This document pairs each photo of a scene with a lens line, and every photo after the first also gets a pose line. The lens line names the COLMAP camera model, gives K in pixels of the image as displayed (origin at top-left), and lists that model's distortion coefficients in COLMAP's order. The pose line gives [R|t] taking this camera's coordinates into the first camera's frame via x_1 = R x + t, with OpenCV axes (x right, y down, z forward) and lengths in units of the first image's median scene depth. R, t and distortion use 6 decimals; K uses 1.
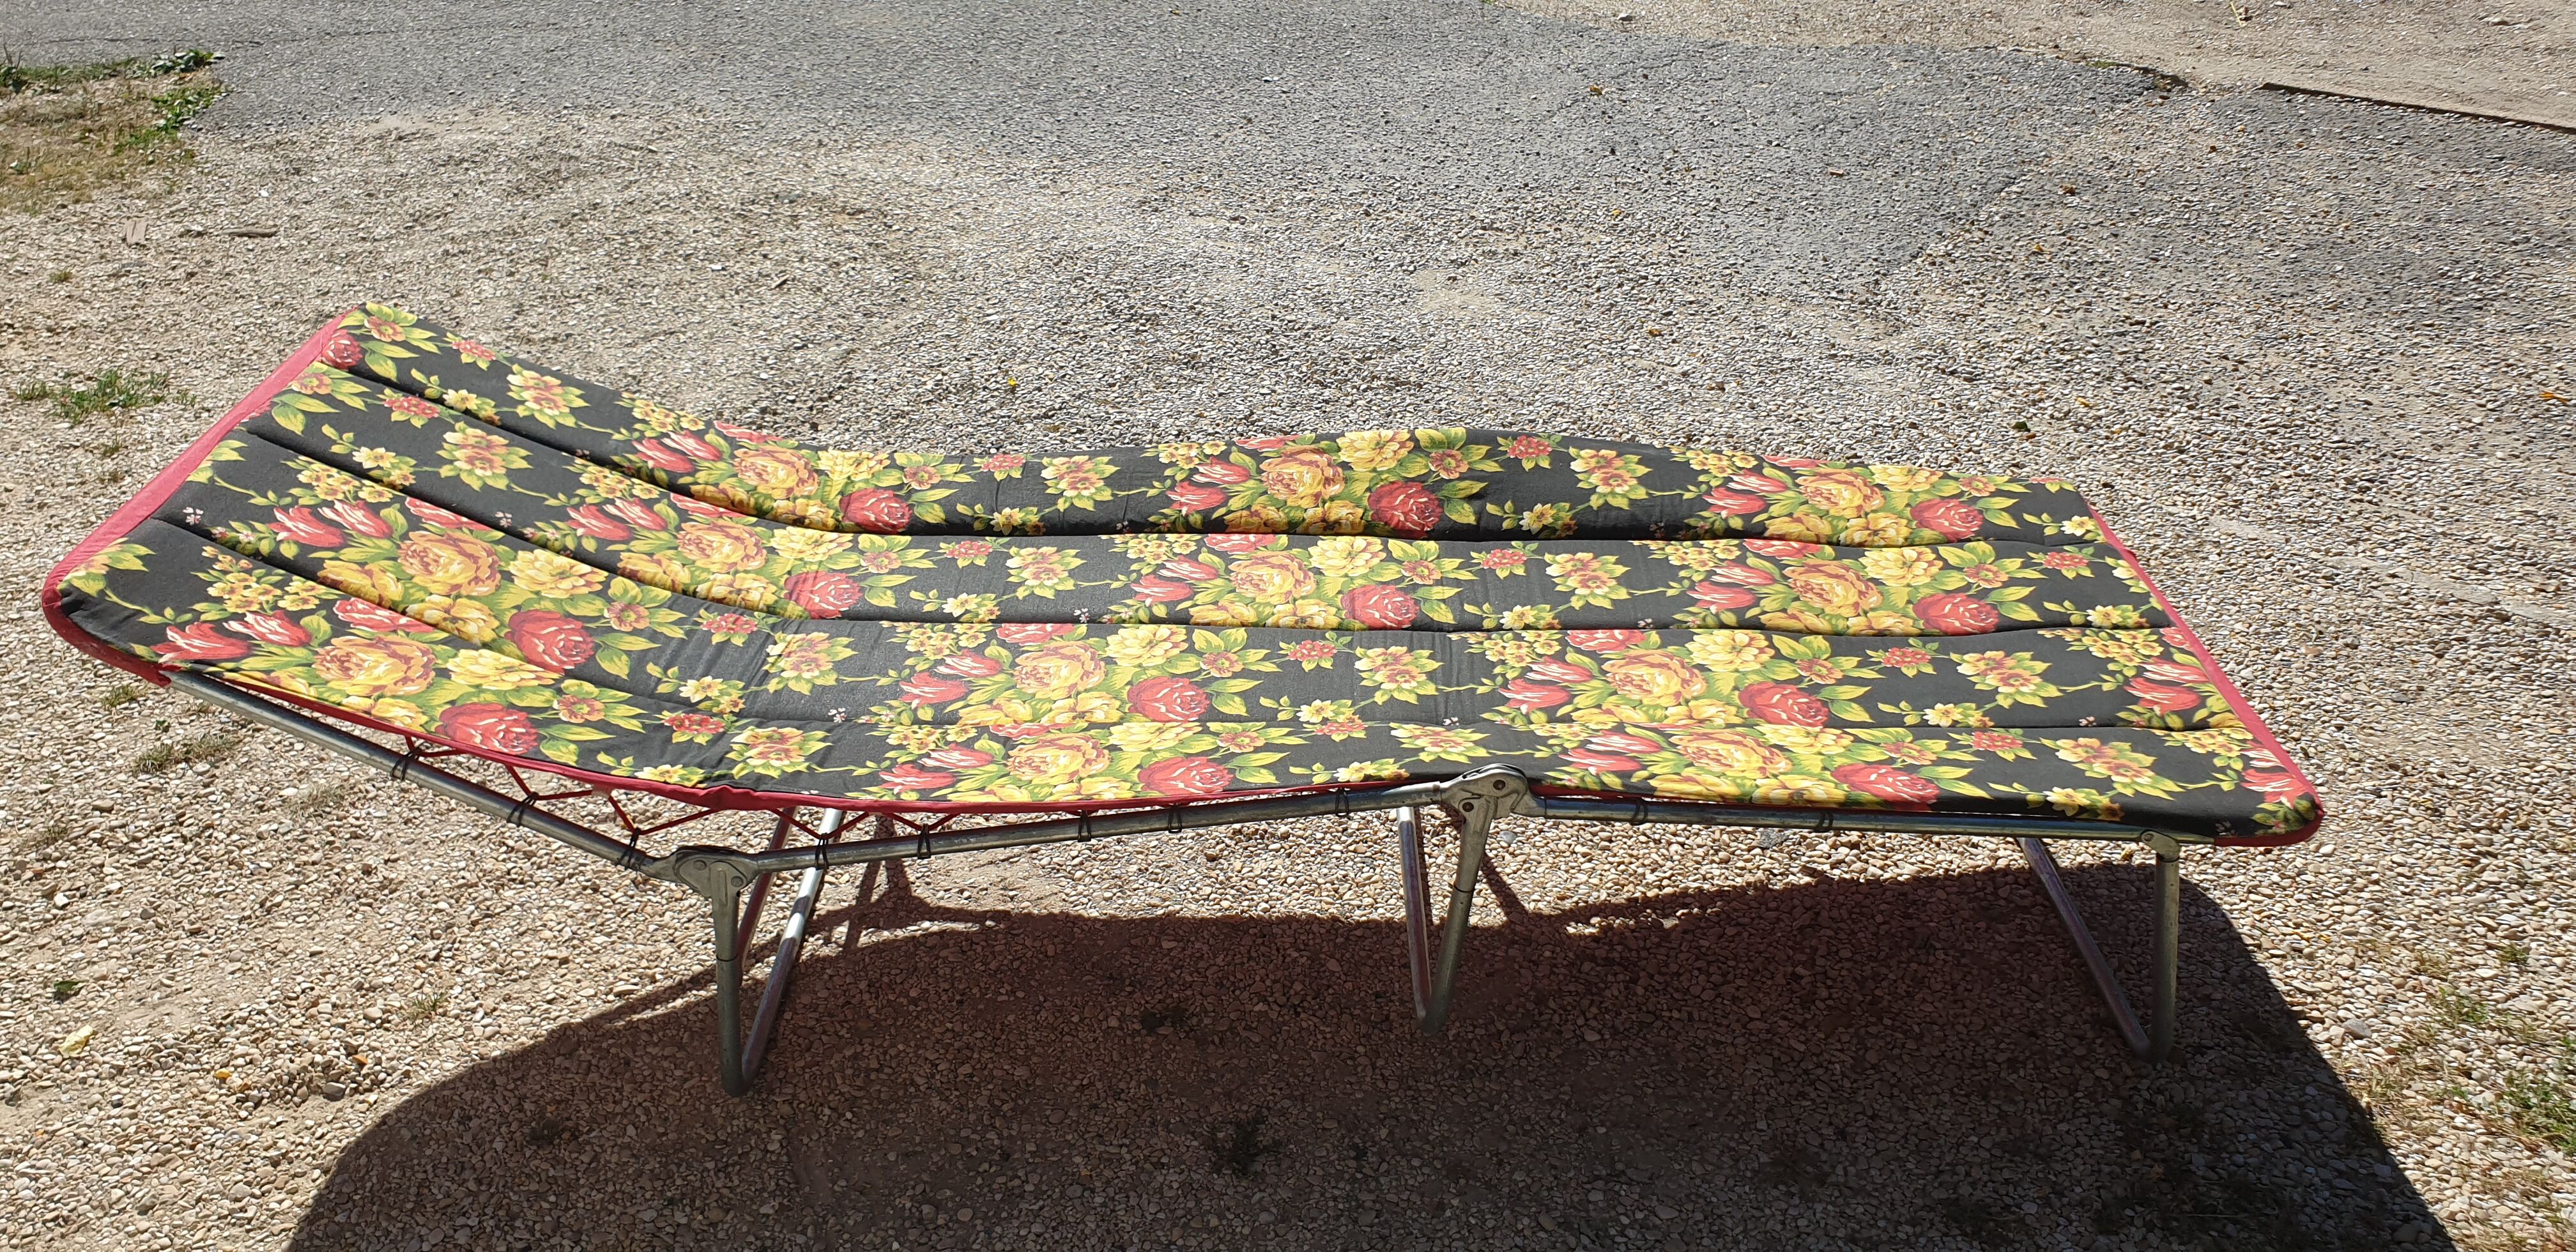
lens RADIAL K [[1987.1, 0, 1287.3], [0, 1987.1, 632.2], [0, 0, 1]] dist [0.058813, -0.075565]
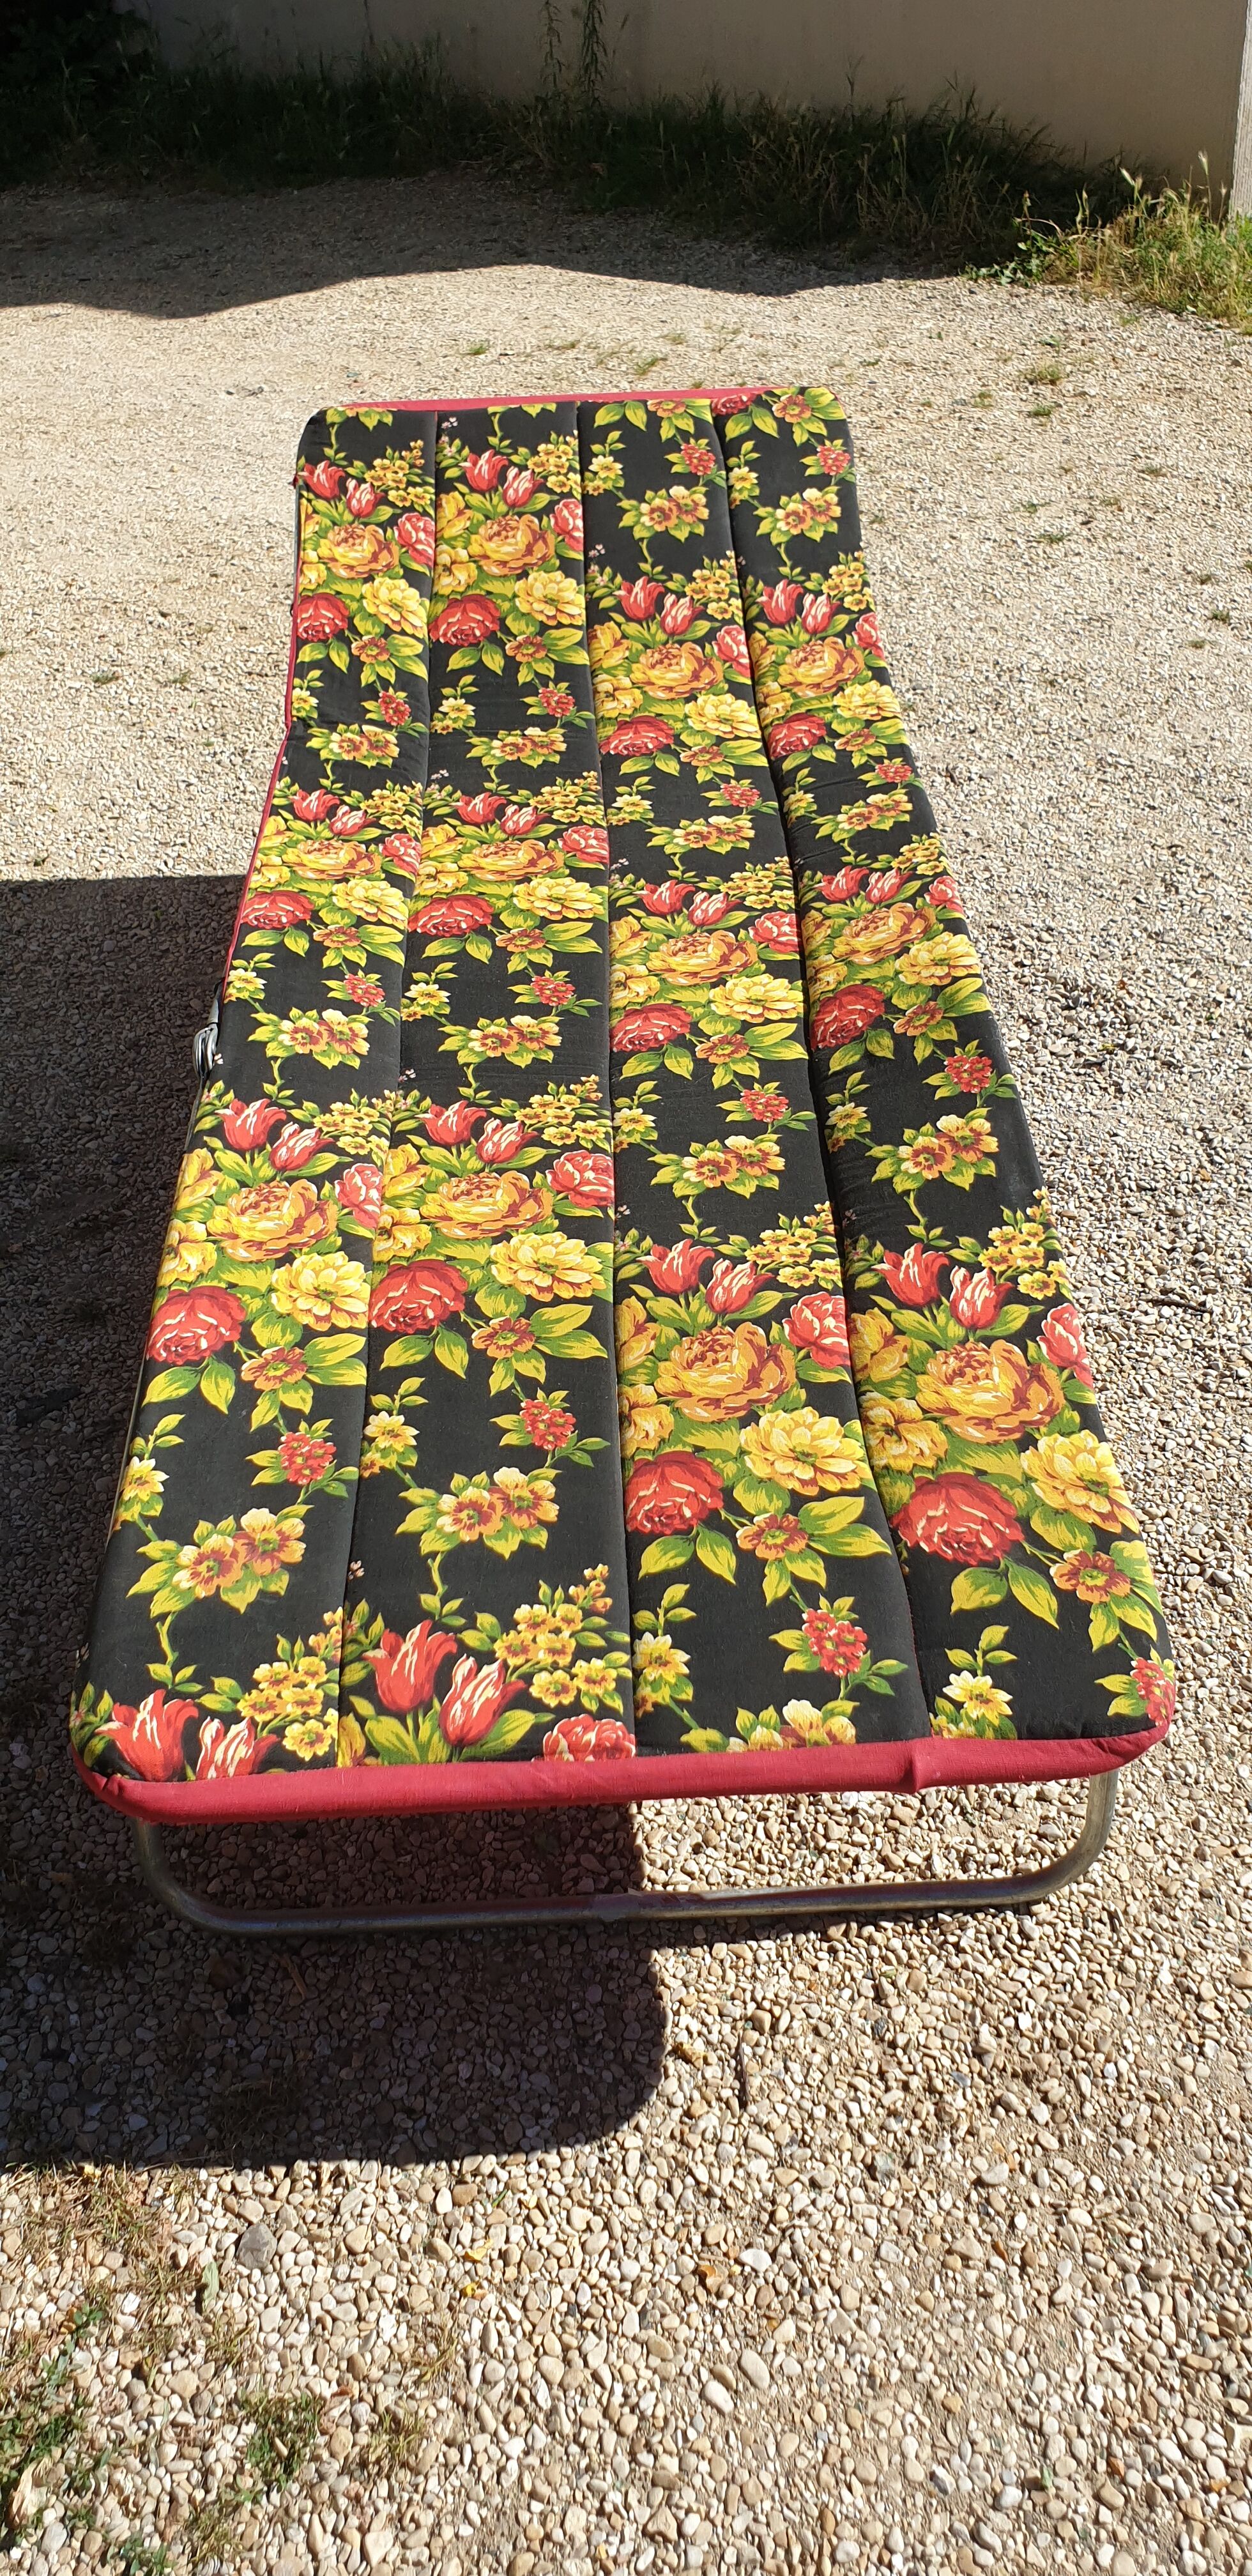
lens RADIAL K [[1987.1, 0, 629.9], [0, 1987.1, 1287.3], [0, 0, 1]] dist [0.058813, -0.075565]
pose [[0.034677, 0.646589, -0.762050, 0.751587], [-0.487771, 0.676473, 0.551782, -0.395220], [0.872283, 0.352572, 0.338845, 0.691300]]
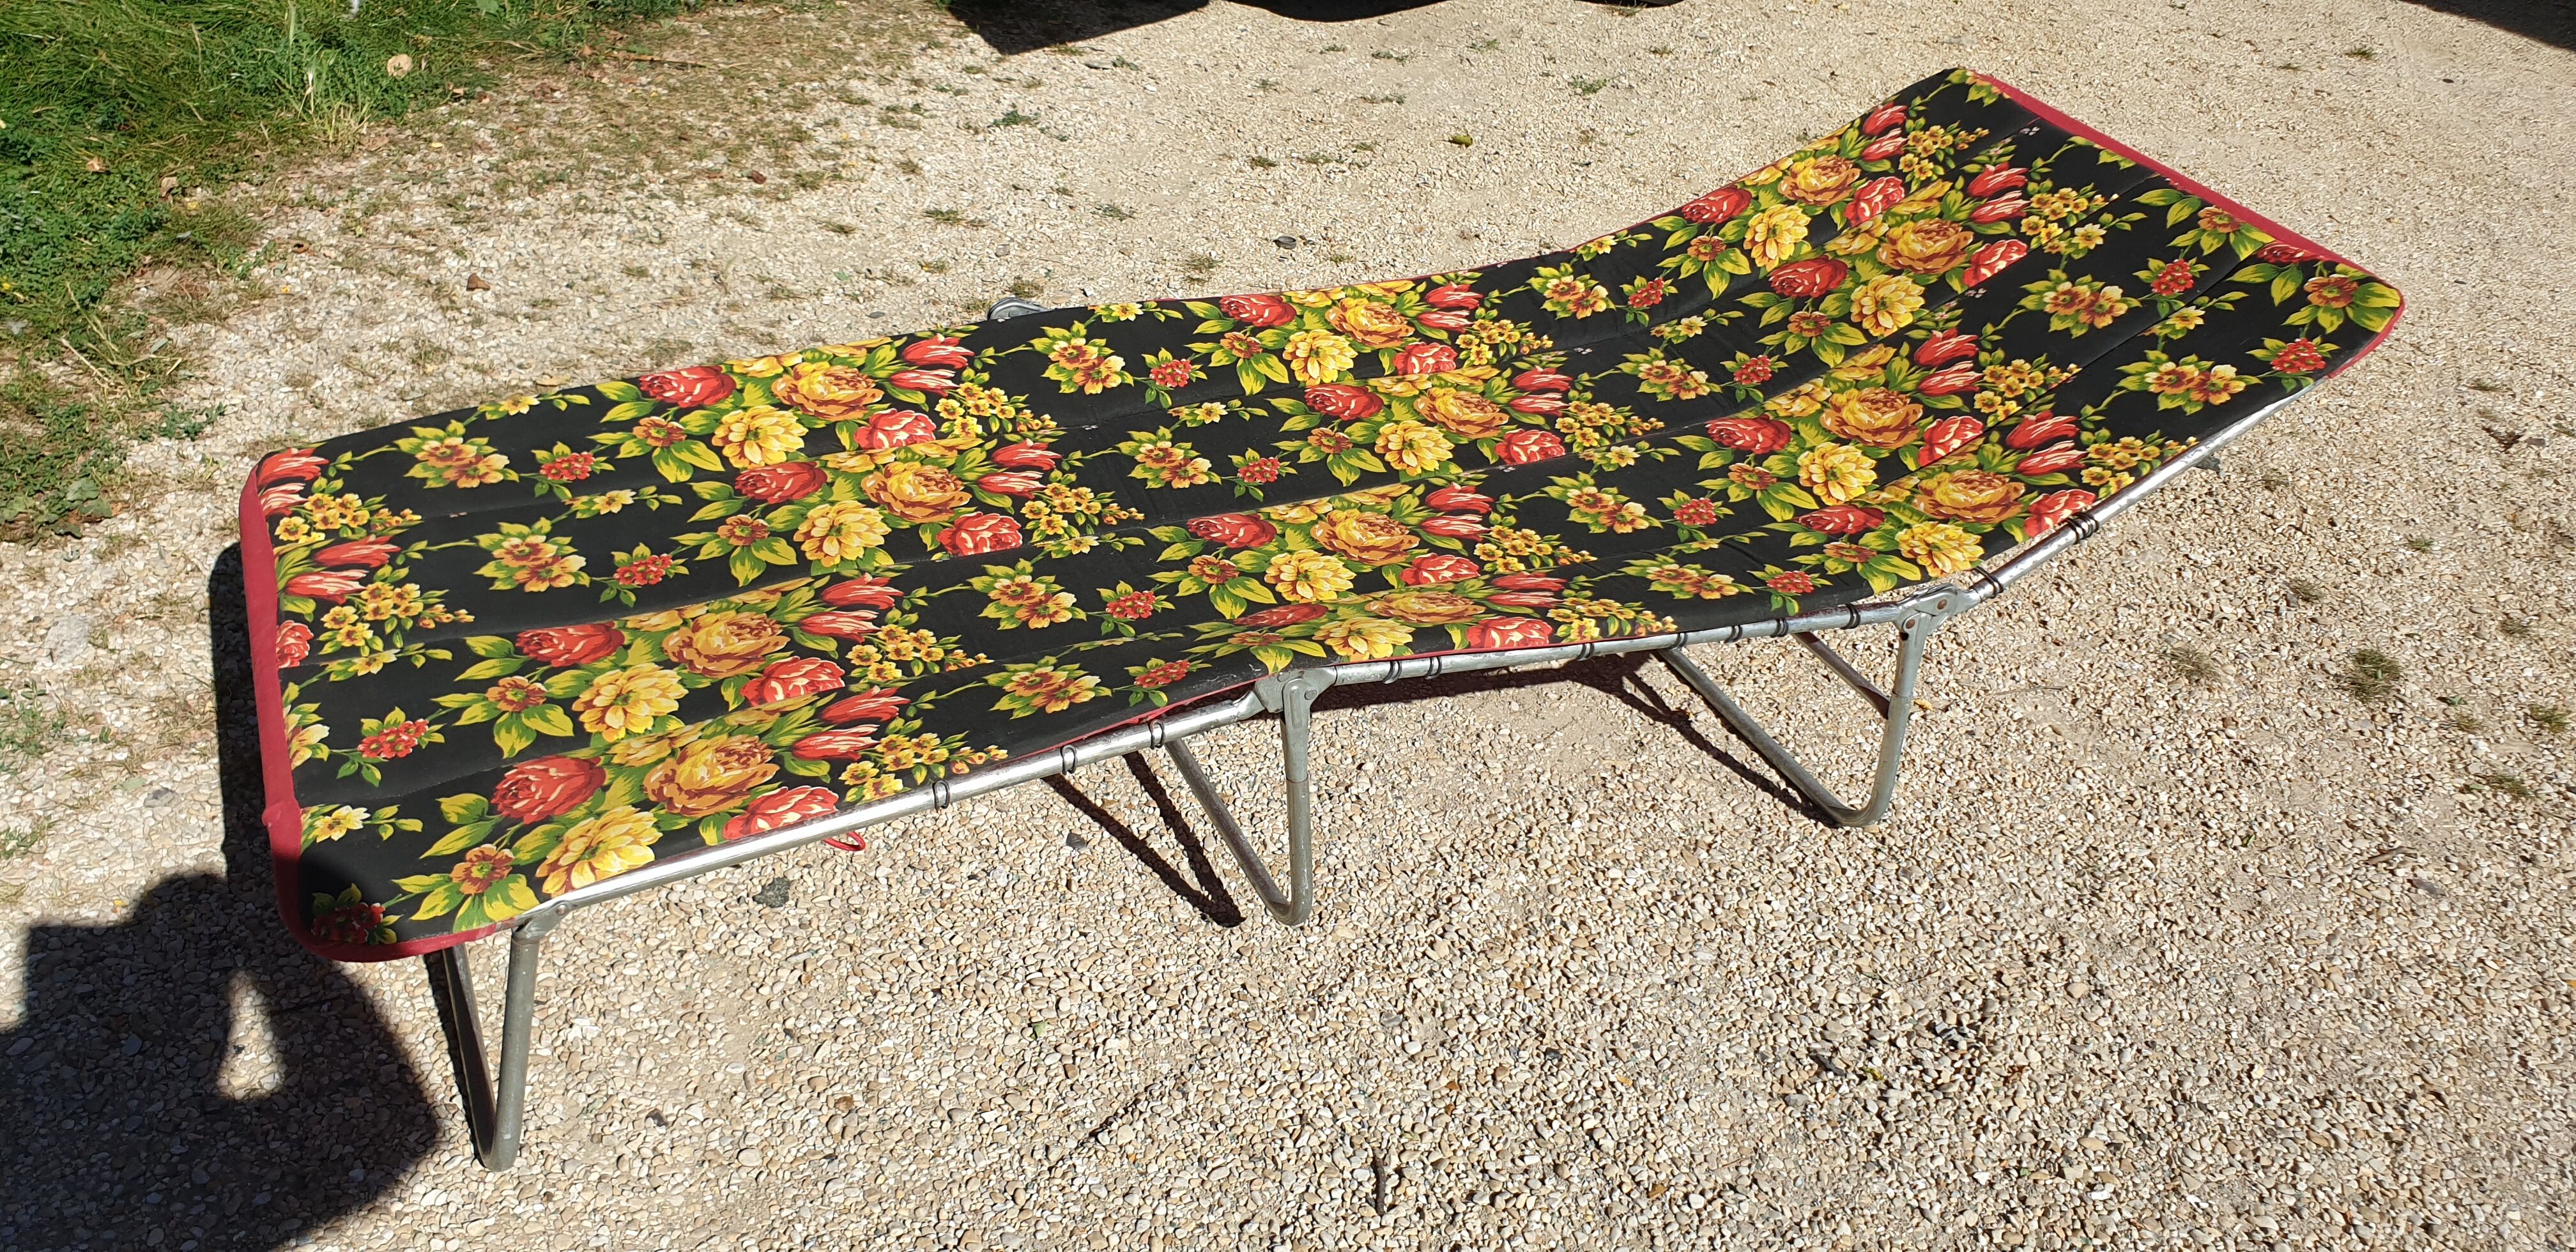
lens RADIAL K [[1987.1, 0, 1255.7], [0, 1987.1, 621.0], [0, 0, 1]] dist [0.058813, -0.075565]
pose [[-0.908633, 0.180698, -0.376477, 0.361708], [-0.275635, 0.417734, 0.865750, -0.734042], [0.313707, 0.890419, -0.329760, 1.261336]]
